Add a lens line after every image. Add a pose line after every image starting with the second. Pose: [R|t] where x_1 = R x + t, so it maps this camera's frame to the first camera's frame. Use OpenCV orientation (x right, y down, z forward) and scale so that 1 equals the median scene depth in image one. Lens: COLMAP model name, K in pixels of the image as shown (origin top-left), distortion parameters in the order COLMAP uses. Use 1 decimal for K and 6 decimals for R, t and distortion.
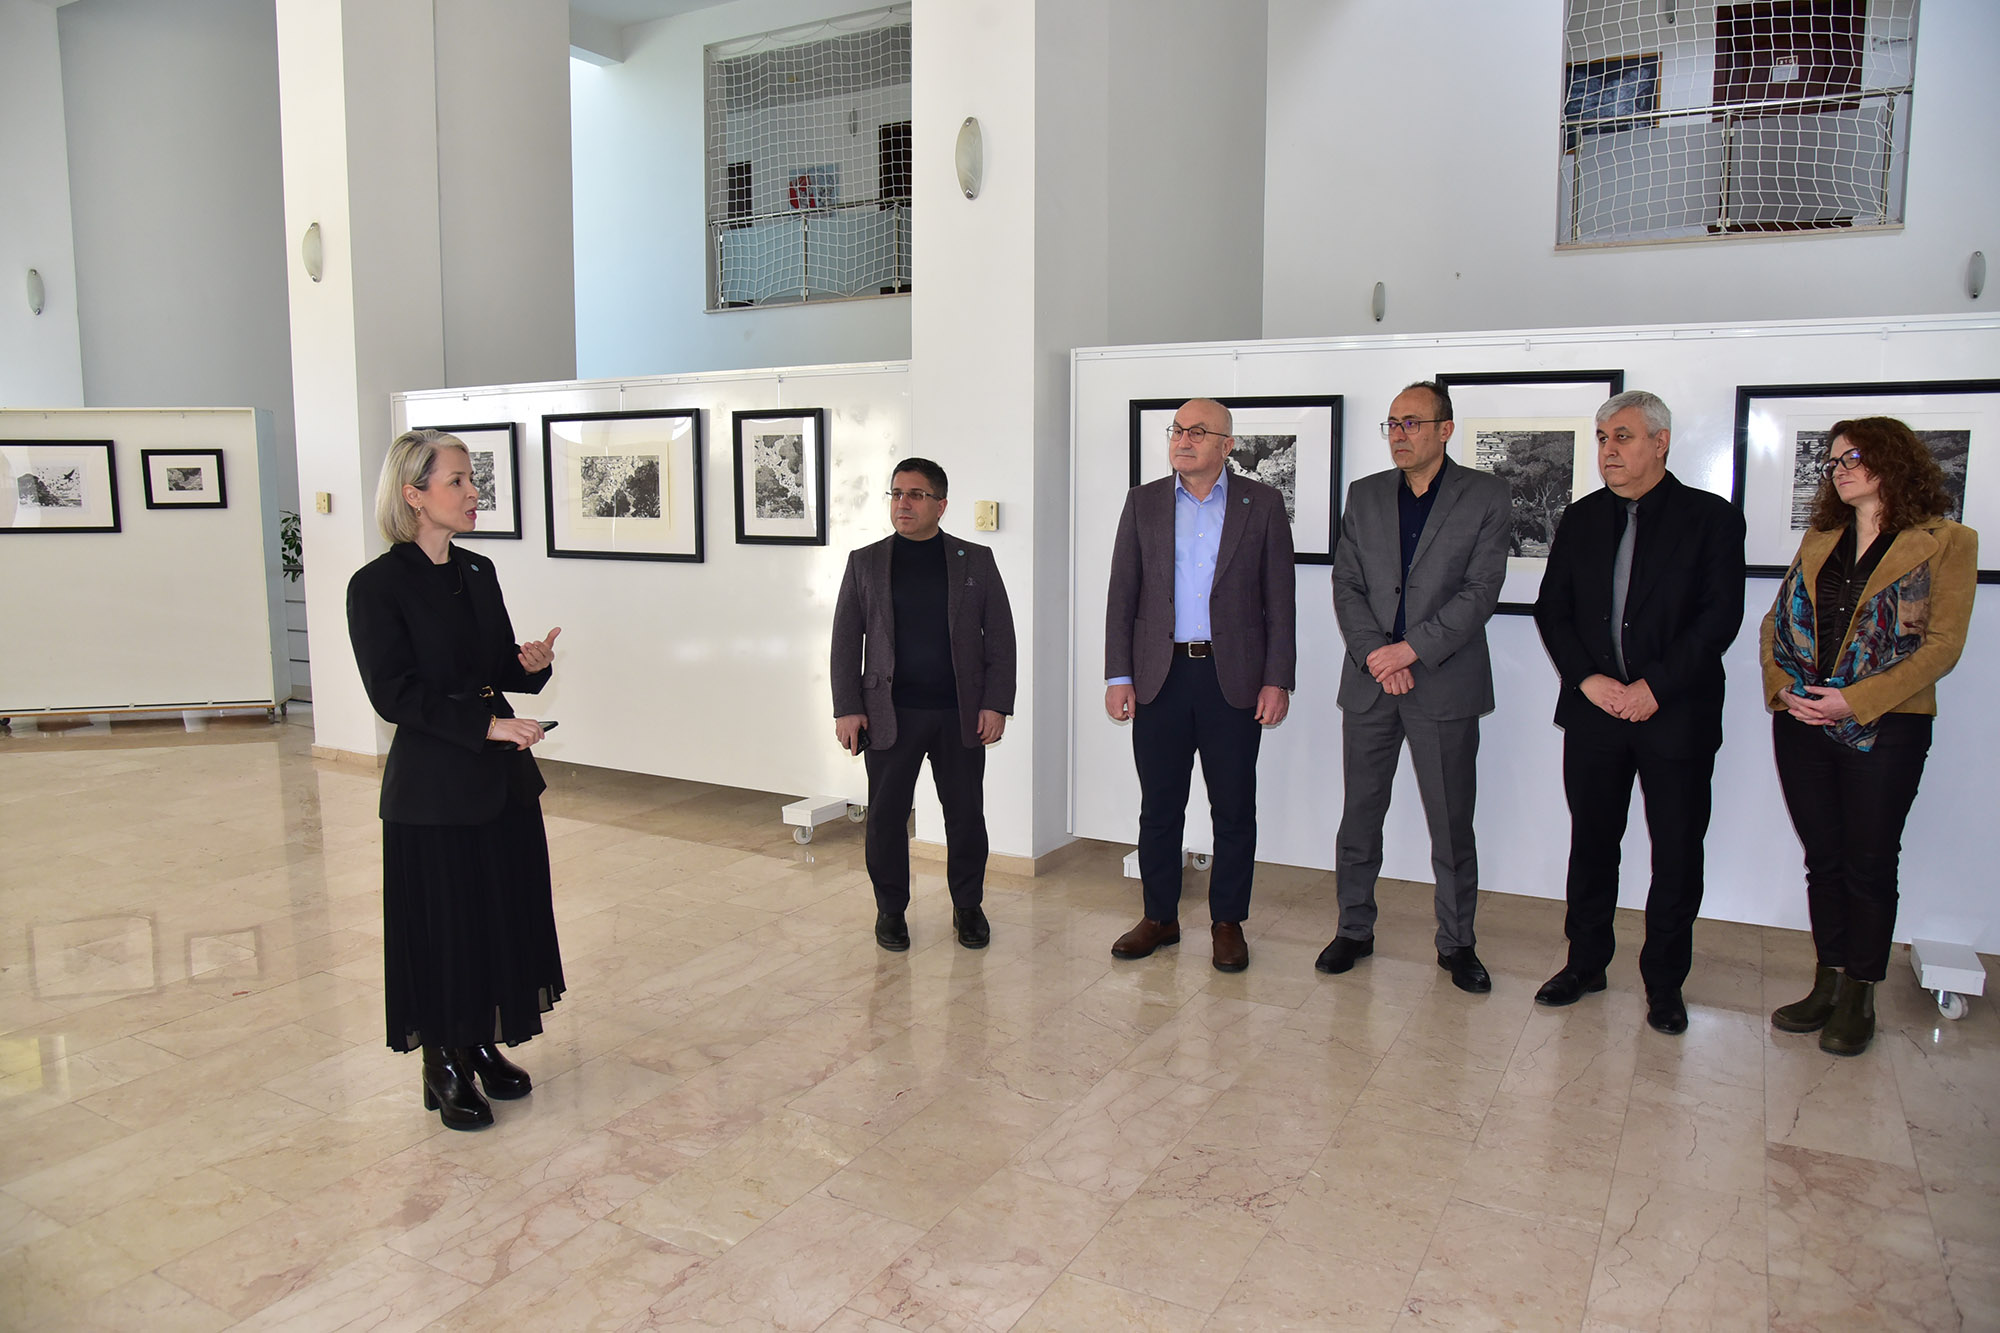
lens RADIAL K [[1367.5, 0, 993.6], [0, 1367.5, 671.7], [0, 0, 1]] dist [-0.077885, 0.005353]
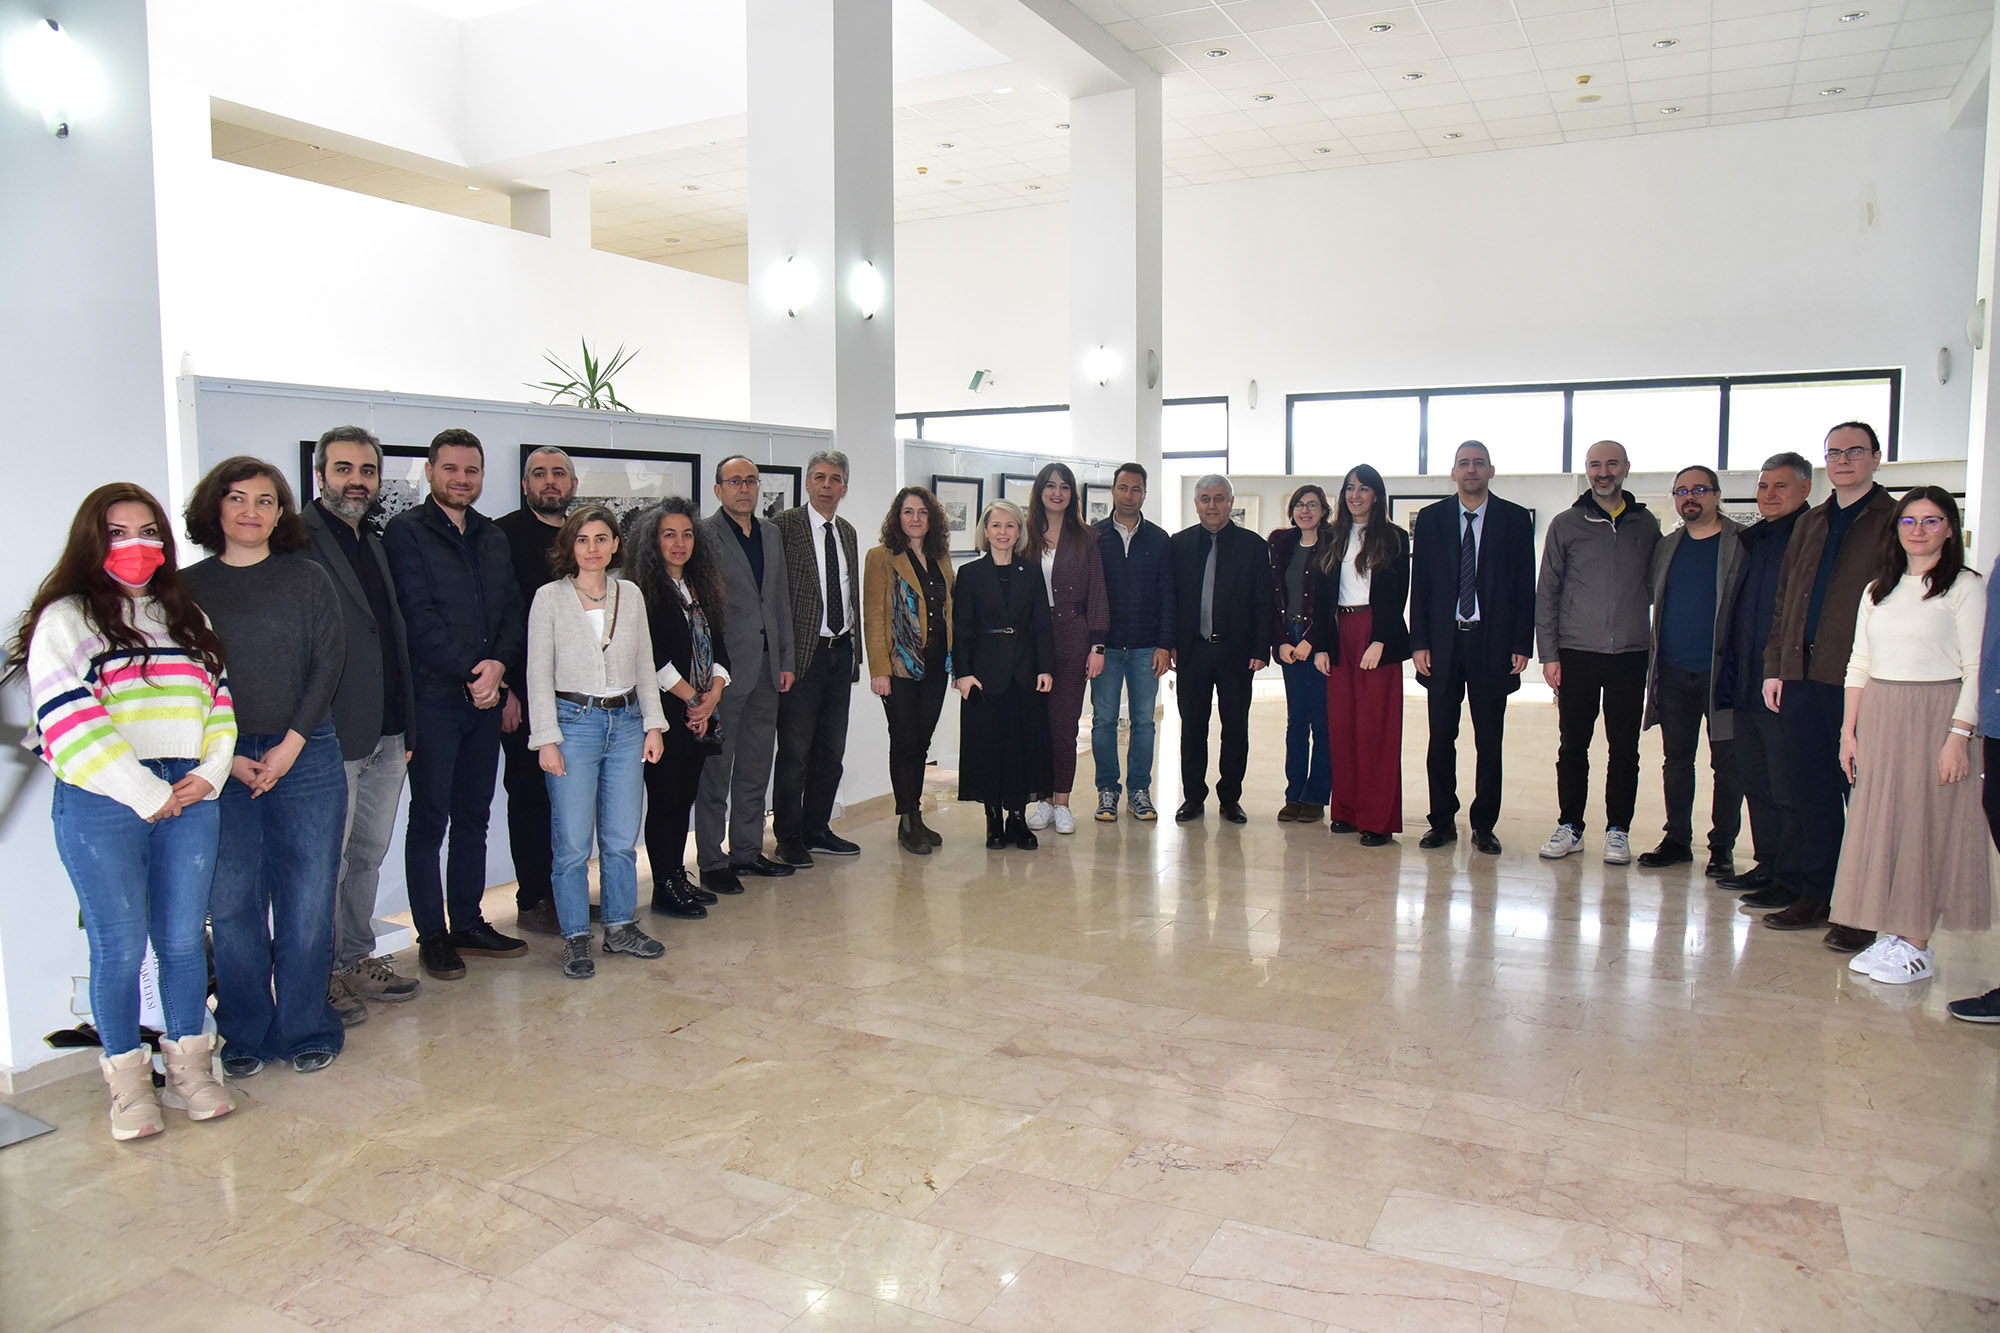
lens RADIAL K [[1367.5, 0, 999.4], [0, 1367.5, 673.5], [0, 0, 1]] dist [-0.077885, 0.005353]
pose [[0.025359, 0.097940, -0.994869, 1.281850], [-0.126532, 0.987500, 0.093989, -0.027935], [0.991638, 0.123499, 0.037435, 0.279582]]
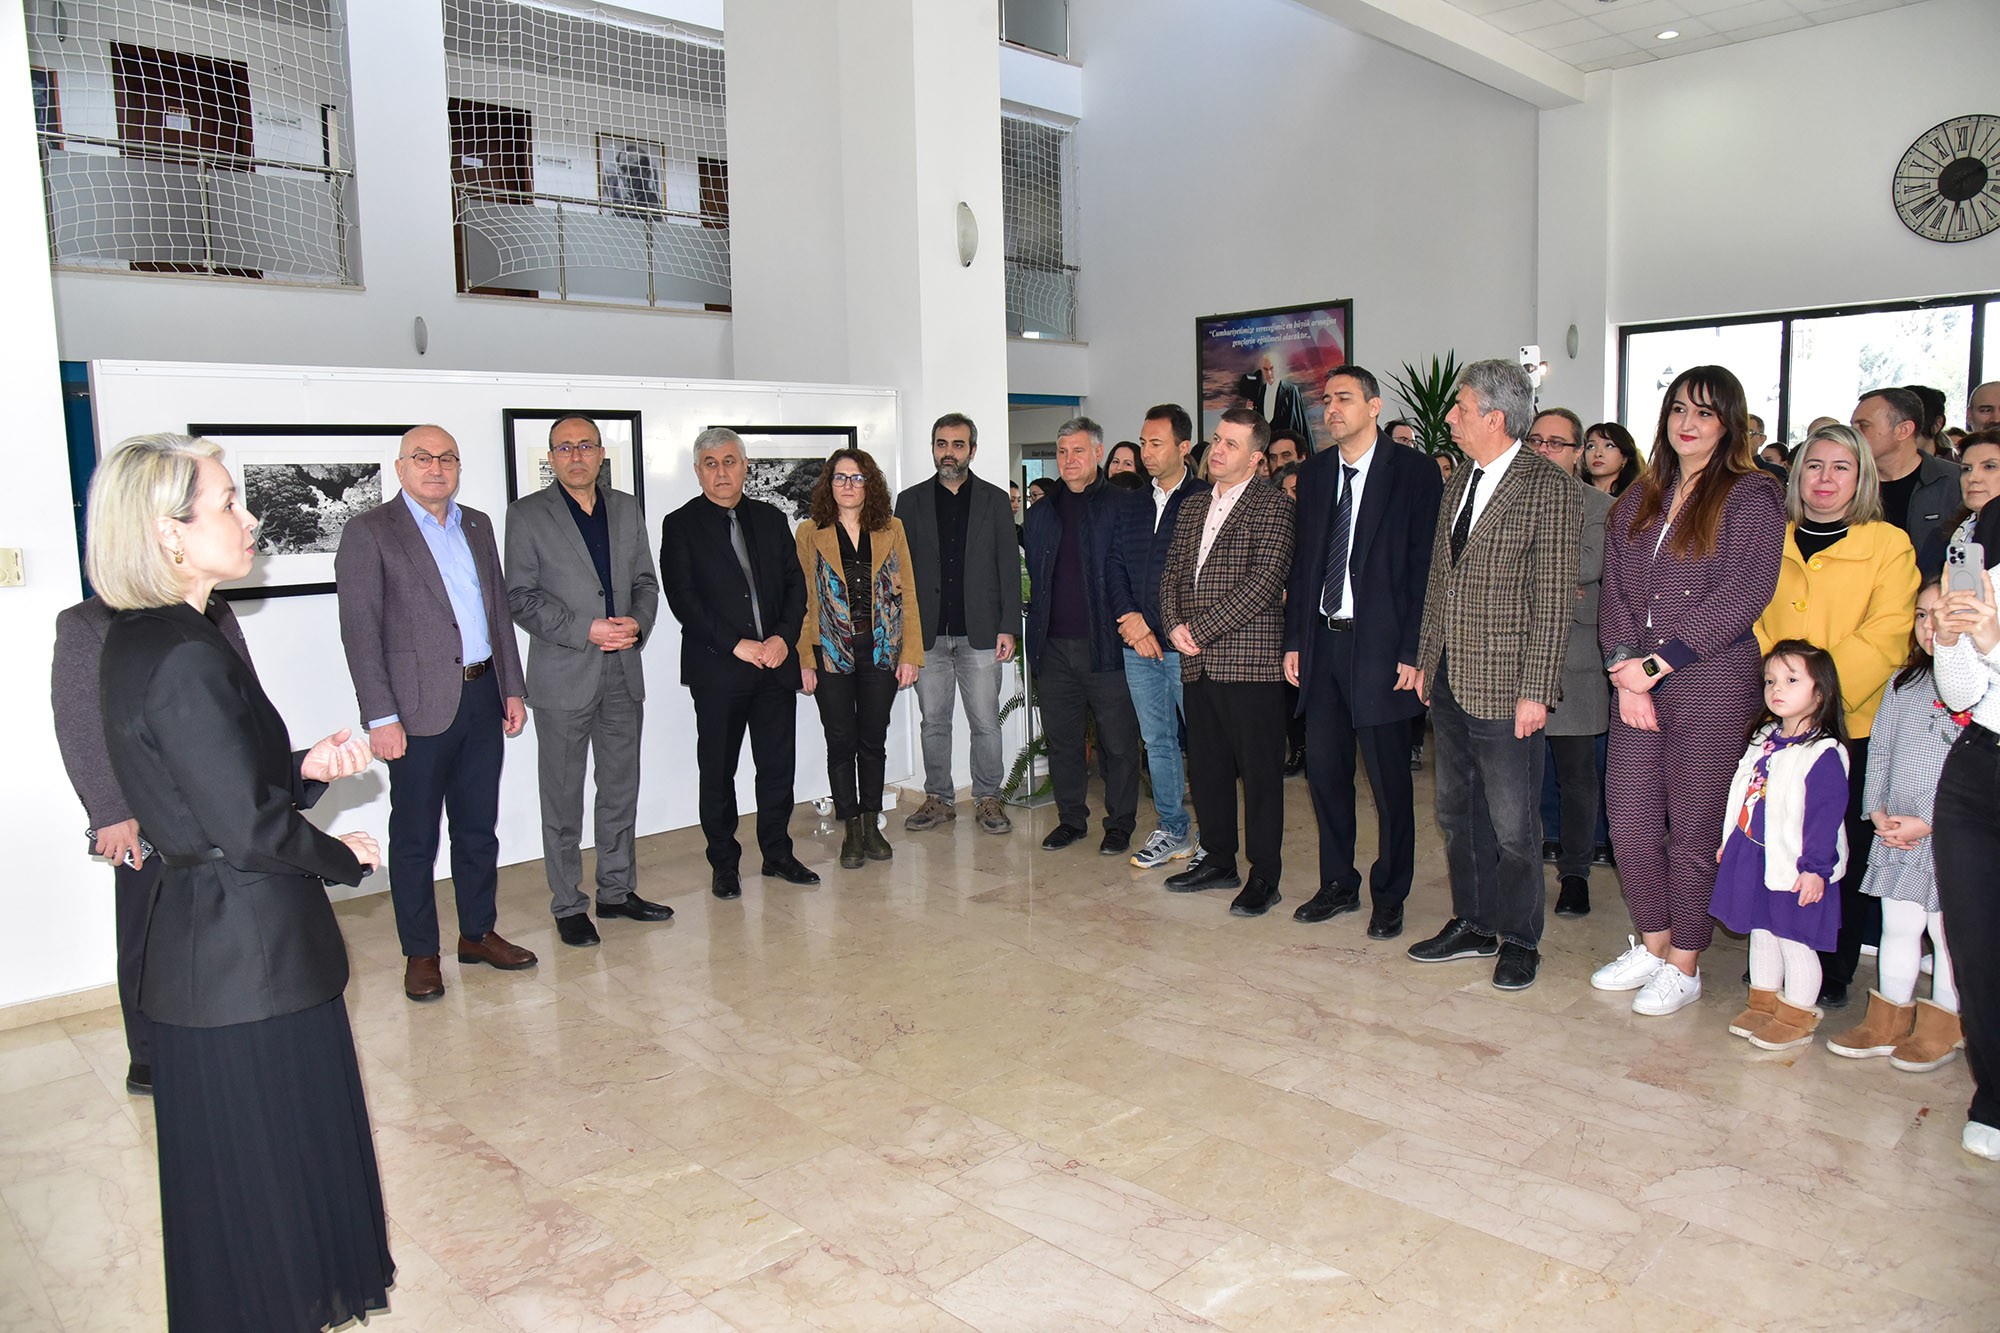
lens RADIAL K [[1367.5, 0, 990.8], [0, 1367.5, 670.2], [0, 0, 1]] dist [-0.077885, 0.005353]
pose [[0.286123, -0.131681, 0.949102, -0.825818], [0.156497, 0.983634, 0.089293, -0.053121], [-0.945327, 0.122983, 0.302048, 0.377066]]
